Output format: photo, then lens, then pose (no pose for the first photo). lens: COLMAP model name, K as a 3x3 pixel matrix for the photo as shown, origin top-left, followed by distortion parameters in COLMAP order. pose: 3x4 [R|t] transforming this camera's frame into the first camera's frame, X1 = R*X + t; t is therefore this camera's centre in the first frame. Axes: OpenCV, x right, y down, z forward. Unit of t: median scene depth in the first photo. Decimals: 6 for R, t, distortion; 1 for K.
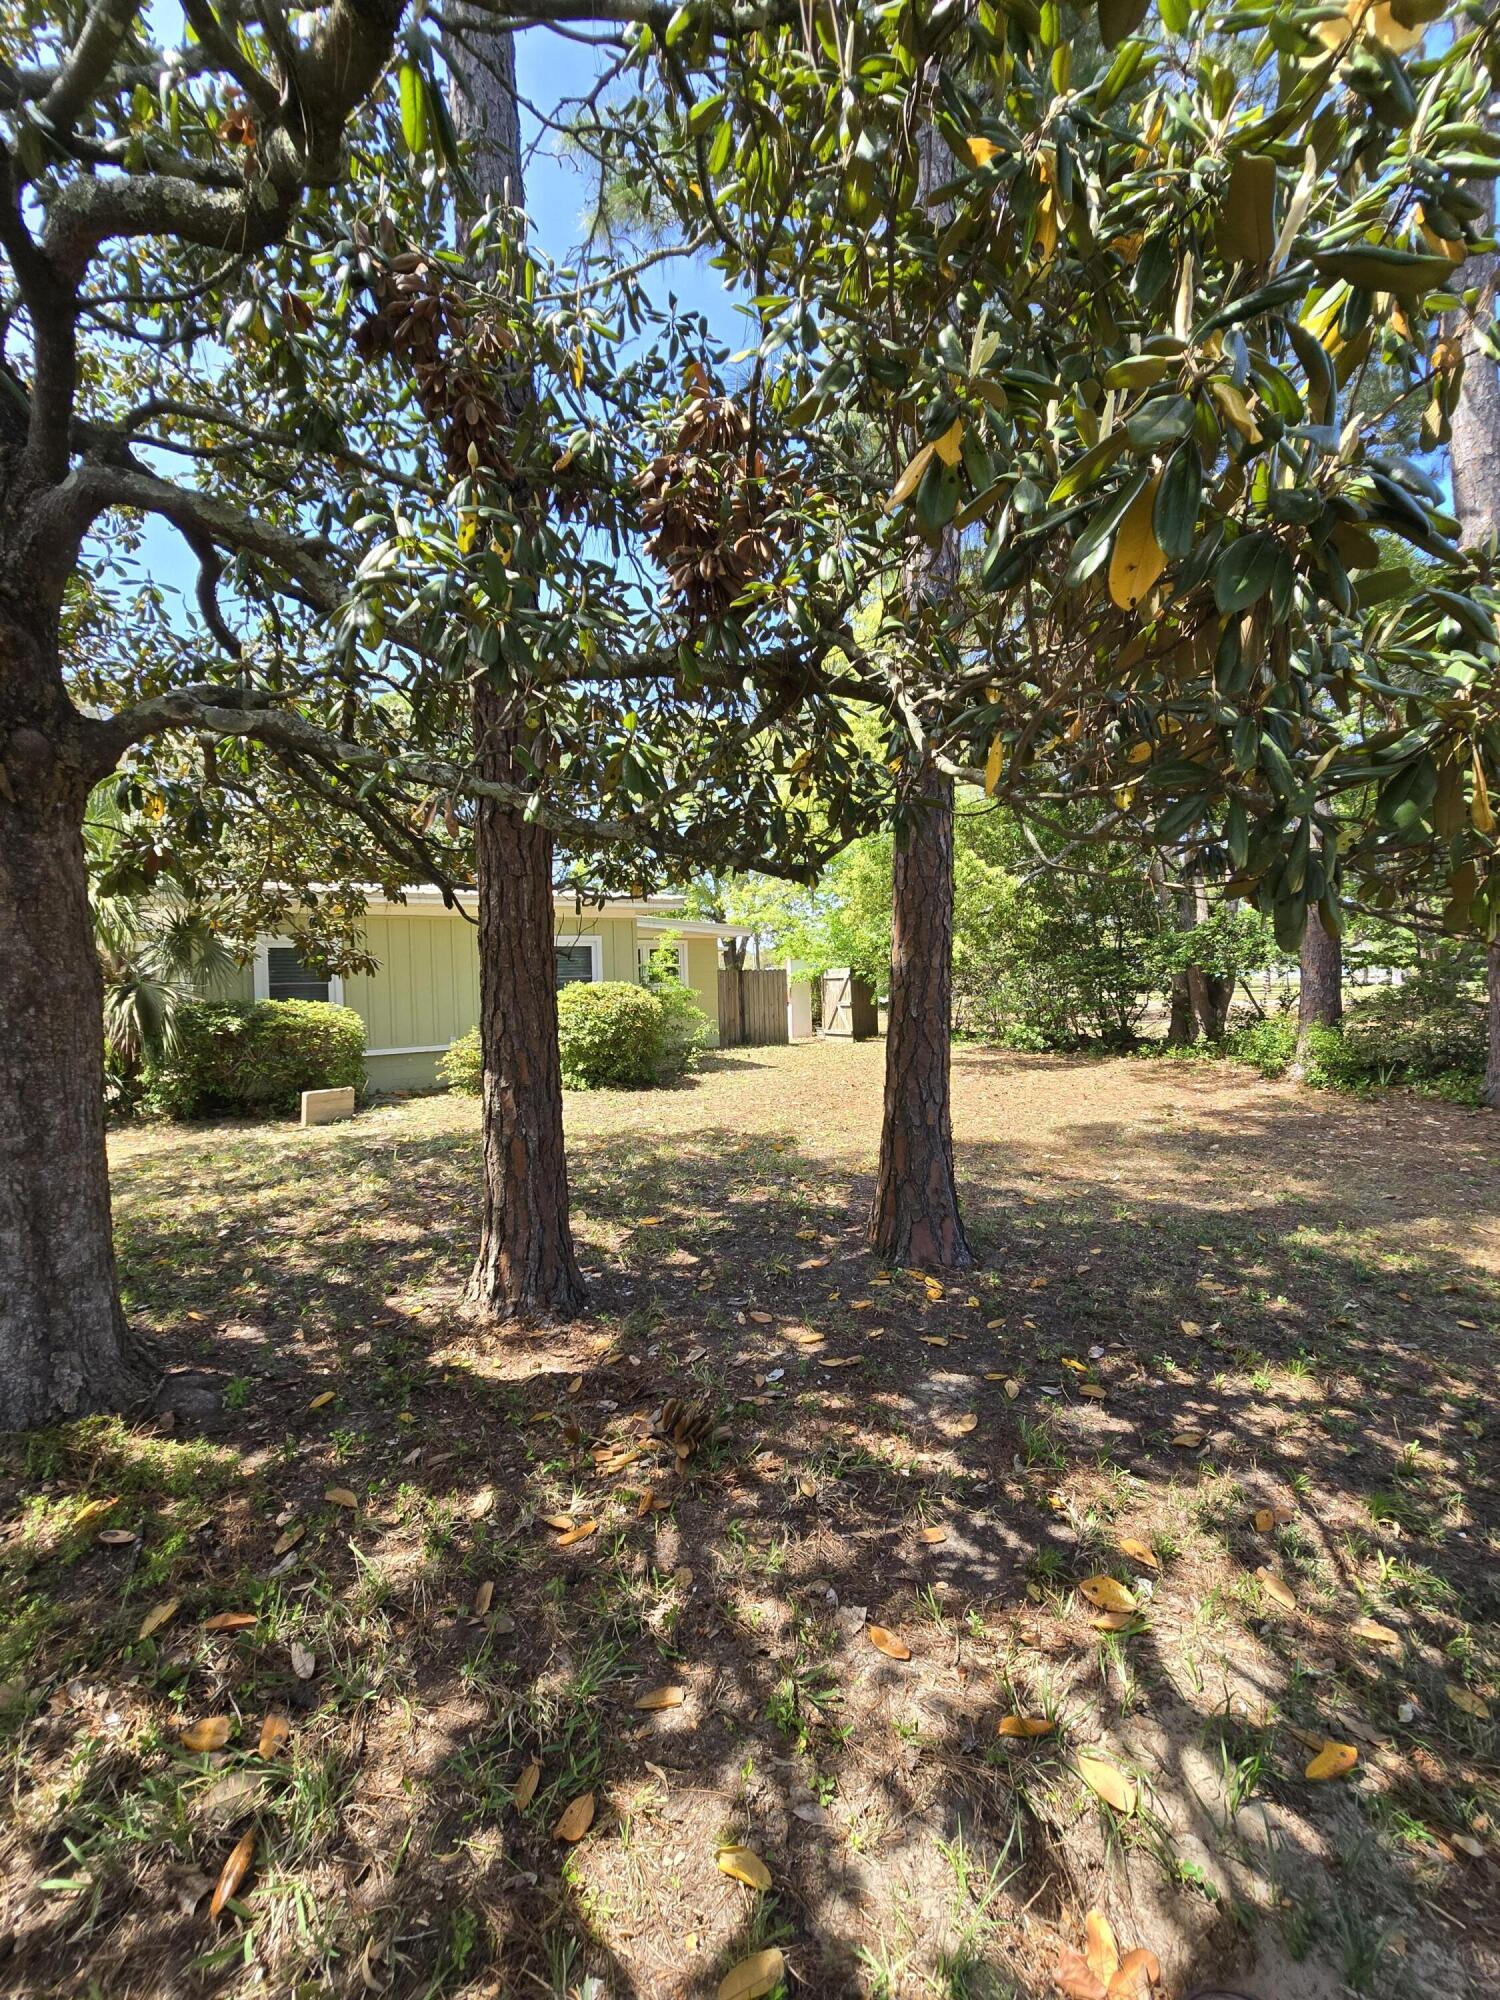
lens RADIAL K [[829.5, 0, 749.8], [0, 829.5, 979.4], [0, 0, 1]] dist [-0.002513, -0.000584]
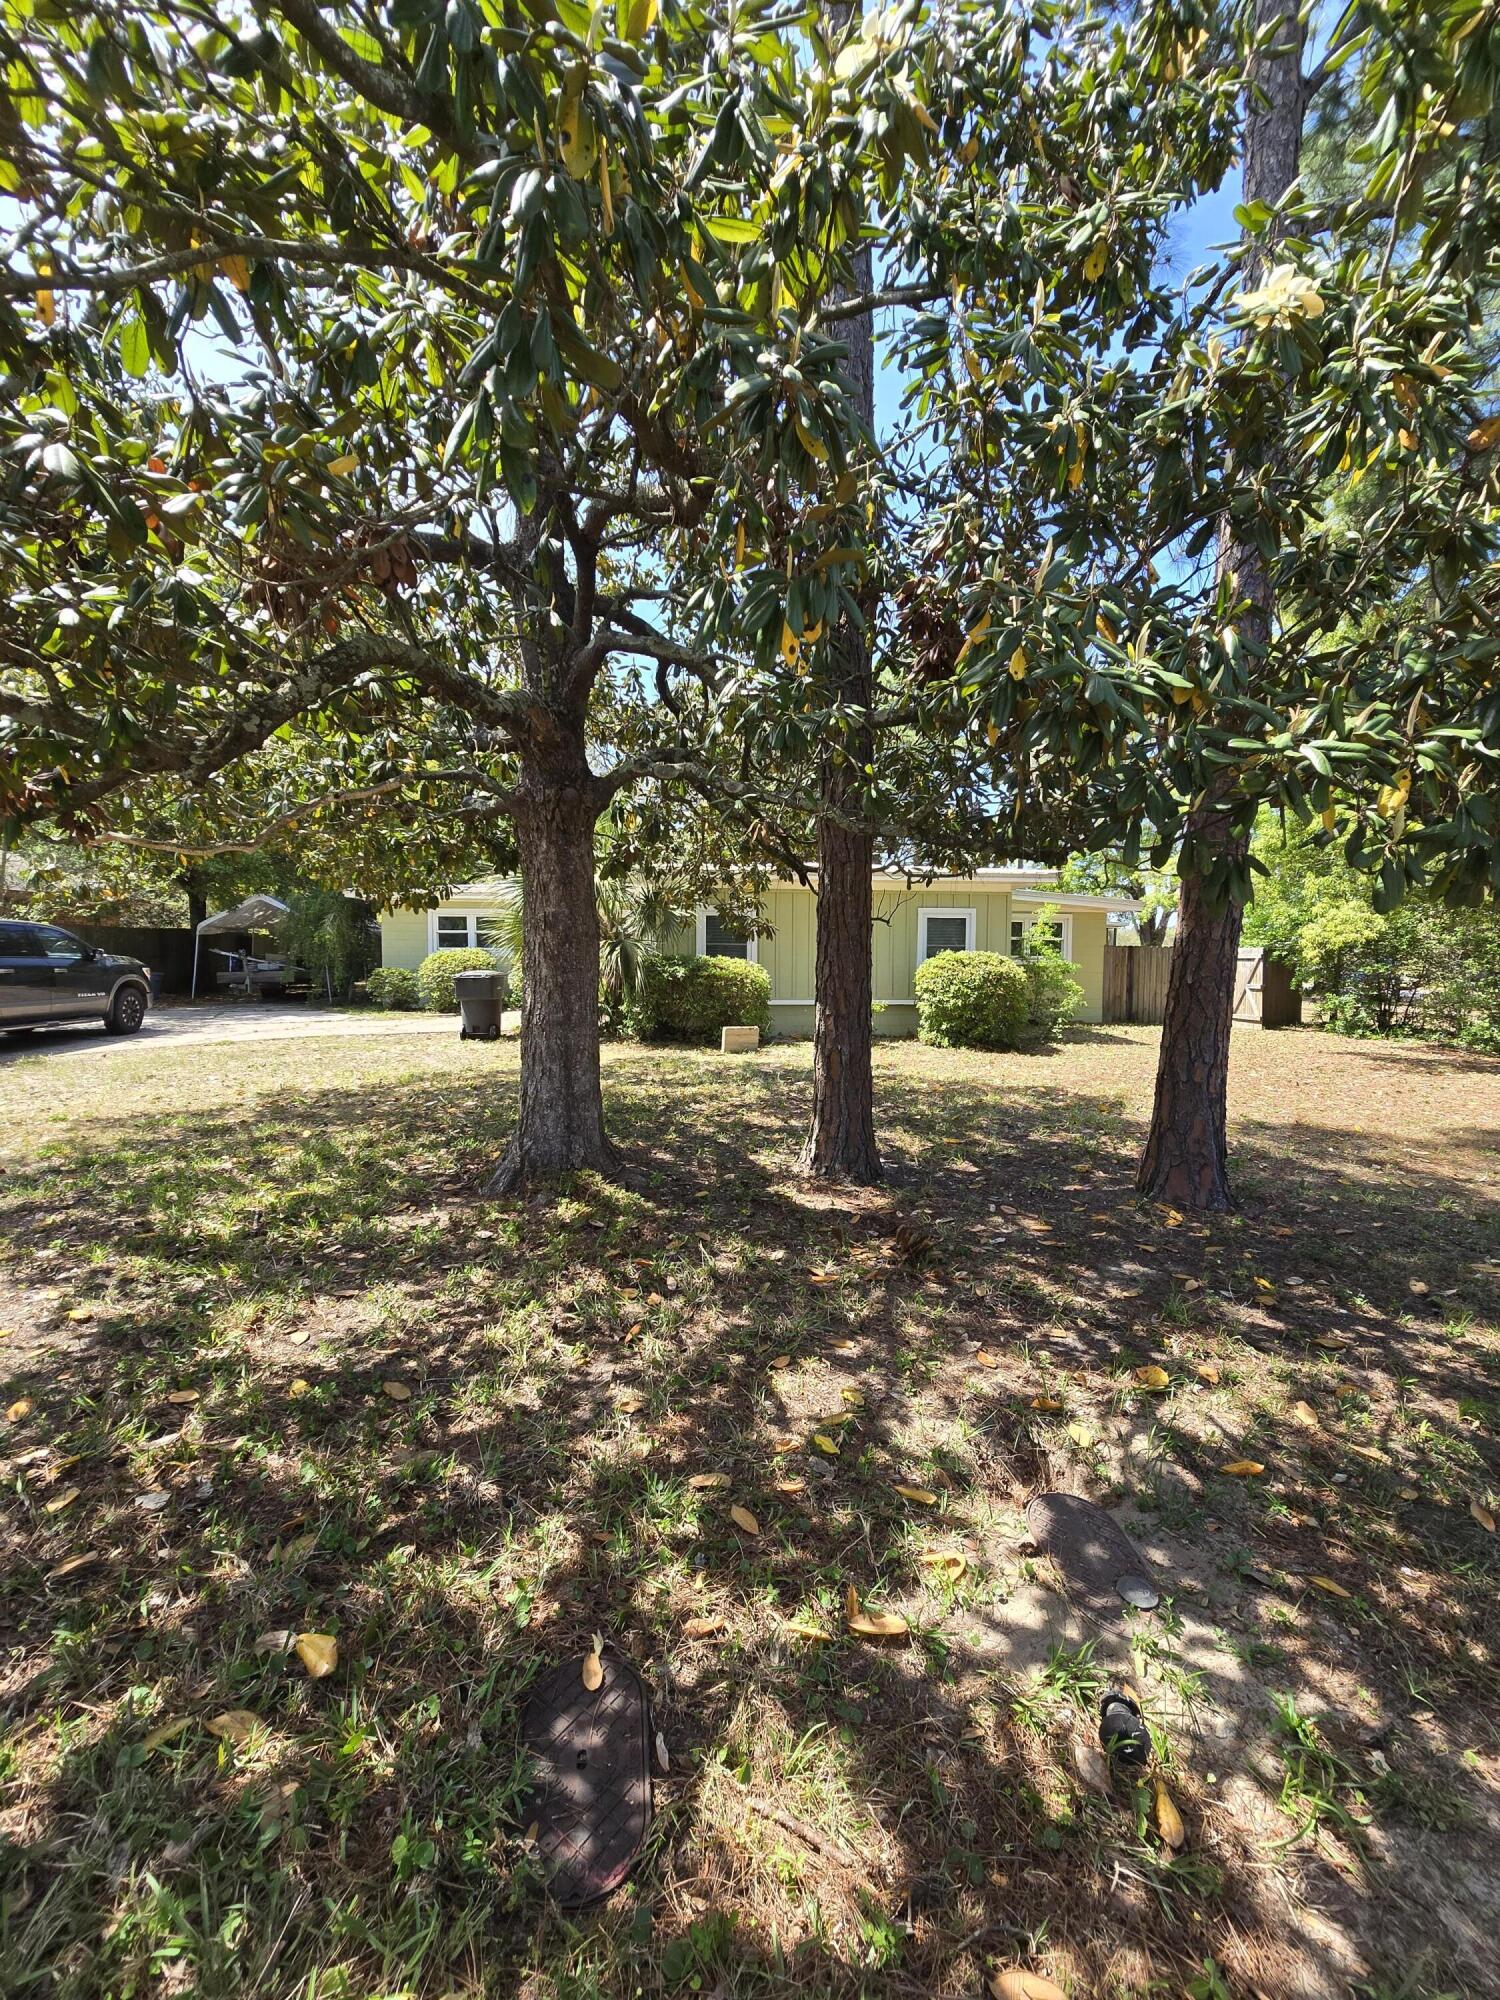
lens RADIAL K [[829.5, 0, 749.8], [0, 829.5, 979.4], [0, 0, 1]] dist [-0.002513, -0.000584]
pose [[0.882613, 0.049795, -0.467456, 0.196421], [-0.034701, 0.998562, 0.040851, 0.014326], [0.468818, -0.019834, 0.883072, -0.243732]]
